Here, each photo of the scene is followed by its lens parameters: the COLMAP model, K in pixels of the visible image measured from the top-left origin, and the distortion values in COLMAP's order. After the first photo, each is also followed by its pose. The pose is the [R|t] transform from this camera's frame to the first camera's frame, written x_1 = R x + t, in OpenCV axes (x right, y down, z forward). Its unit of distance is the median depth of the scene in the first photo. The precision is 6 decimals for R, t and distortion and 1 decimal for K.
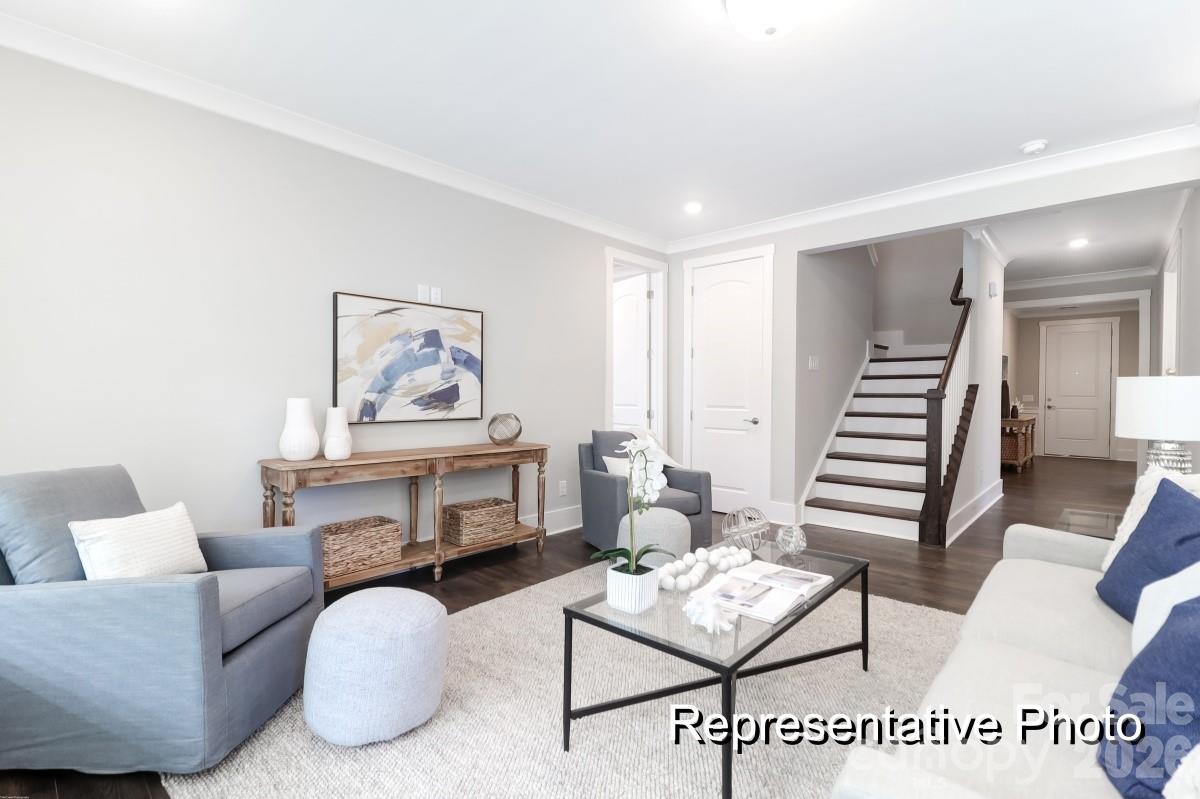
lens RADIAL K [[554.9, 0, 598.0], [0, 554.9, 400.8], [0, 0, 1]] dist [0.028286, -0.018666]
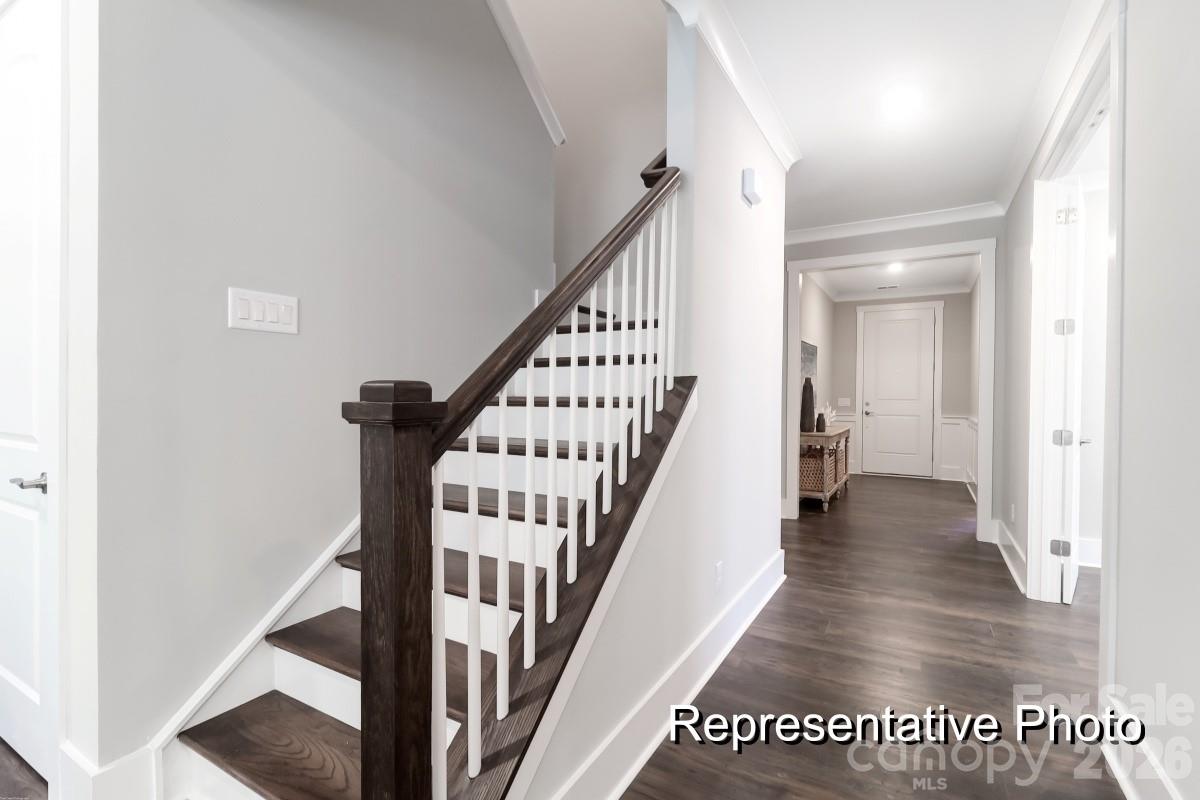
lens RADIAL K [[564.9, 0, 600.0], [0, 564.9, 400.0], [0, 0, 1]] dist [0.019261, -0.000778]
pose [[0.974684, 0.001749, 0.223581, 0.307912], [-0.001127, 0.999995, -0.002909, -0.006111], [-0.223585, 0.002583, 0.974681, 0.361207]]
